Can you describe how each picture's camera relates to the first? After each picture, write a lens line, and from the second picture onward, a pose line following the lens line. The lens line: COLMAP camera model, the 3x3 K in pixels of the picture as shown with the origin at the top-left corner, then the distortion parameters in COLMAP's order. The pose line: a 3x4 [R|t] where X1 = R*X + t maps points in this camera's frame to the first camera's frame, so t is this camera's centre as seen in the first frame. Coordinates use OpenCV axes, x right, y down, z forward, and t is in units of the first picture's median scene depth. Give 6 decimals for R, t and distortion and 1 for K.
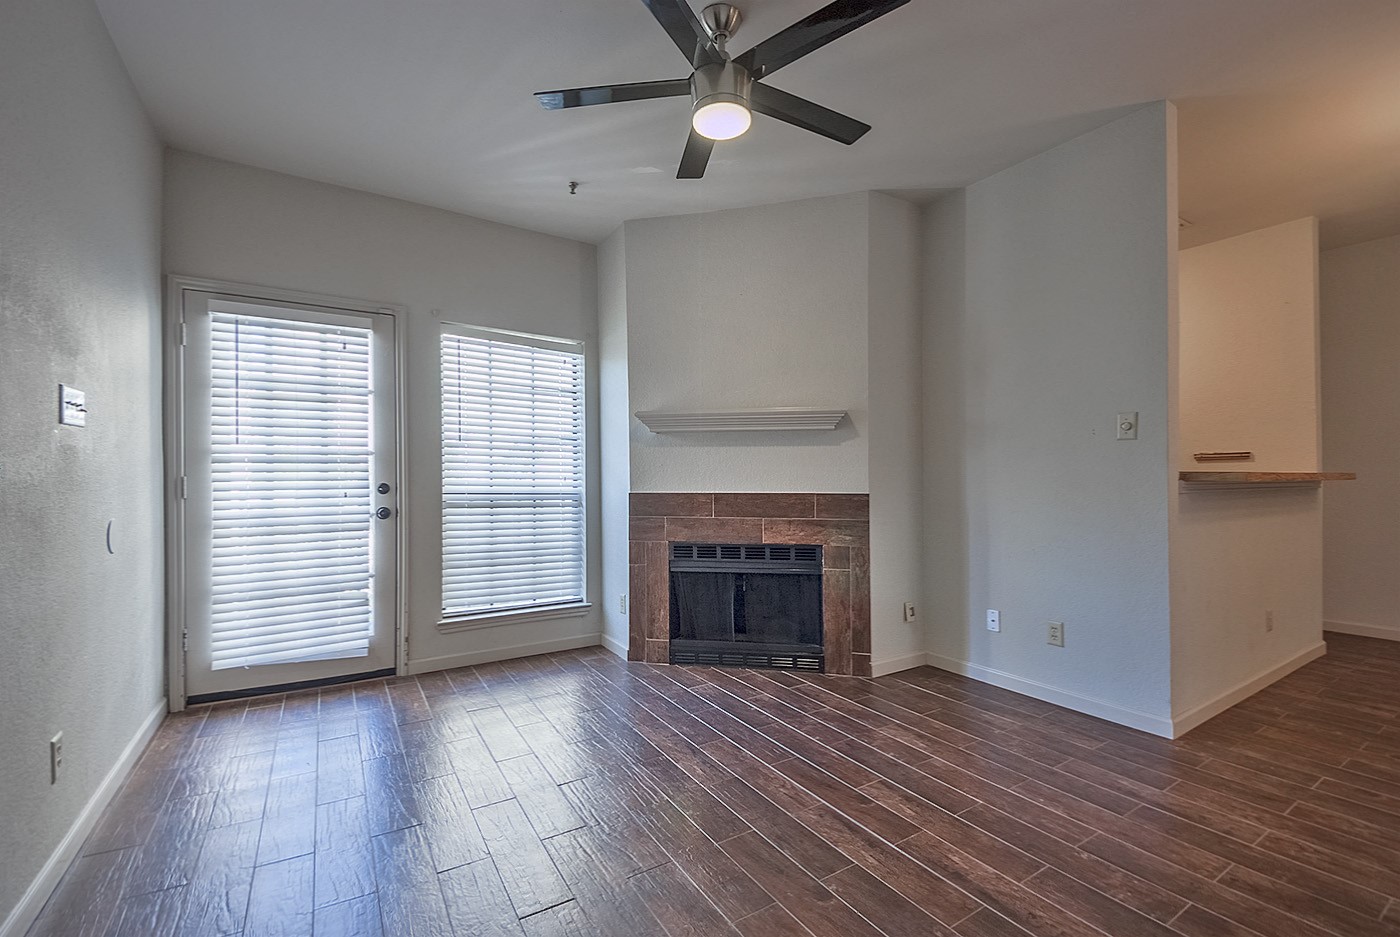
lens RADIAL K [[595.9, 0, 694.6], [0, 595.9, 477.8], [0, 0, 1]] dist [-0.005543, -0.008082]
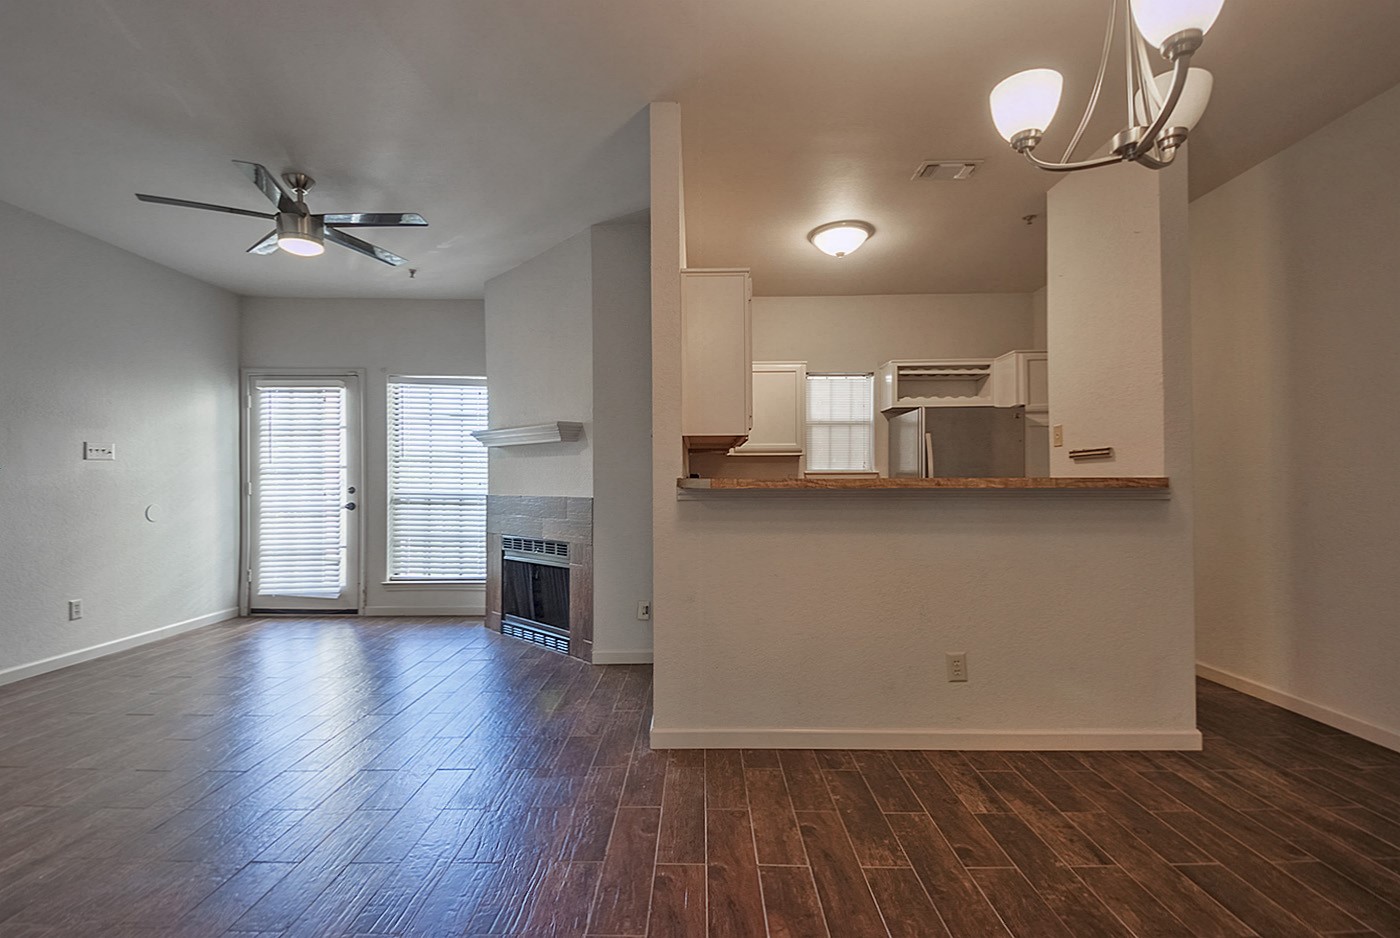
lens RADIAL K [[608.6, 0, 662.6], [0, 608.6, 478.8], [0, 0, 1]] dist [-0.004047, 0.000237]
pose [[0.846957, -0.002995, -0.531652, 0.994290], [0.000929, 0.999991, -0.004154, -0.003795], [0.531660, 0.003025, 0.846953, 0.107071]]
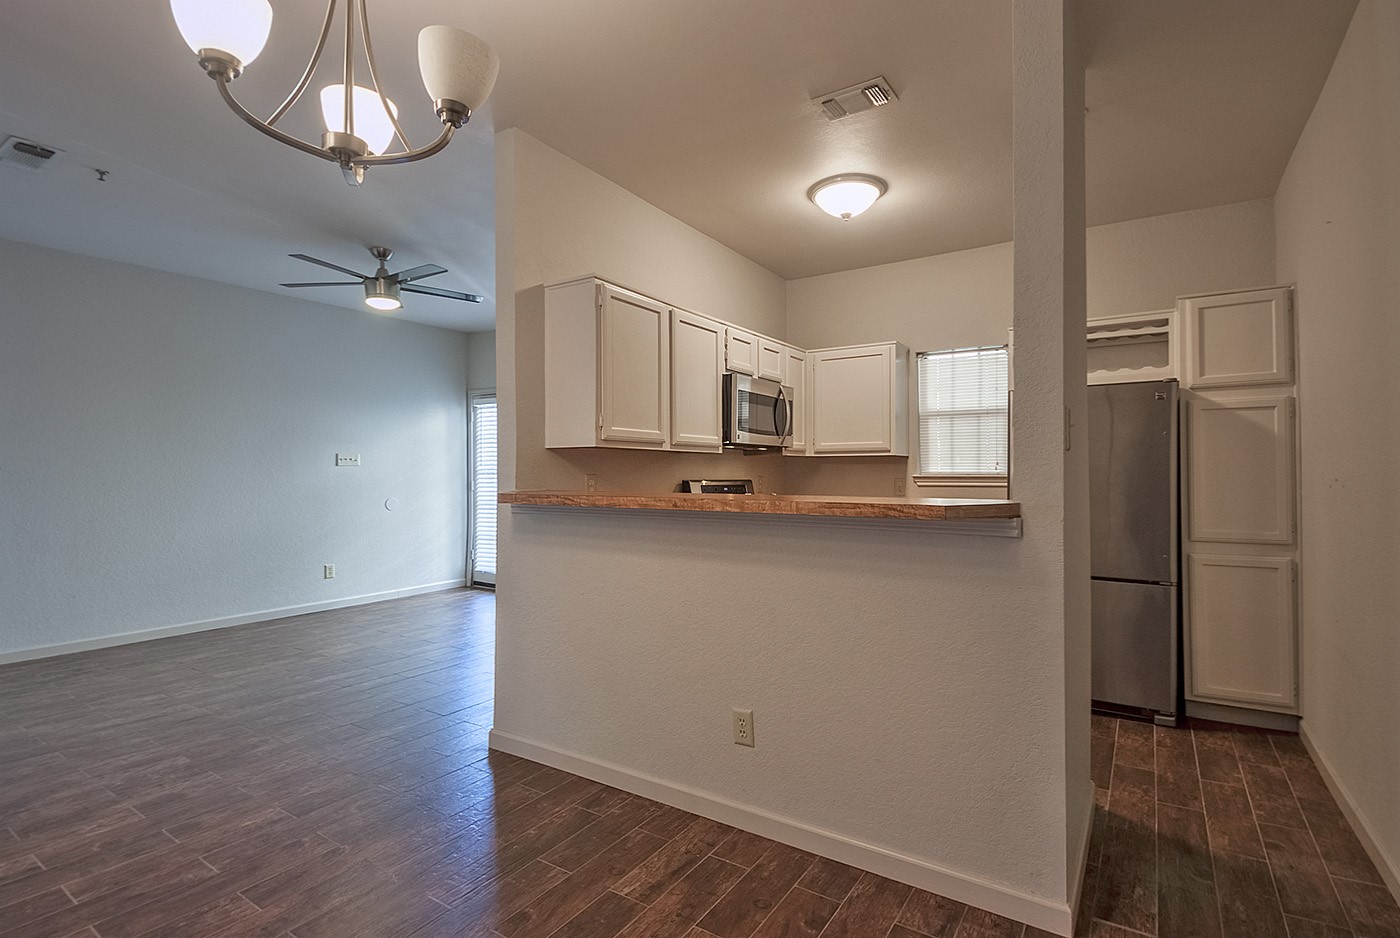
lens RADIAL K [[640.7, 0, 705.6], [0, 640.7, 473.2], [0, 0, 1]] dist [-0.000378, -0.002214]
pose [[0.455269, 0.002309, -0.890351, 1.453643], [-0.001129, 0.999997, 0.002016, -0.032022], [0.890353, 0.000088, 0.455270, 0.599264]]
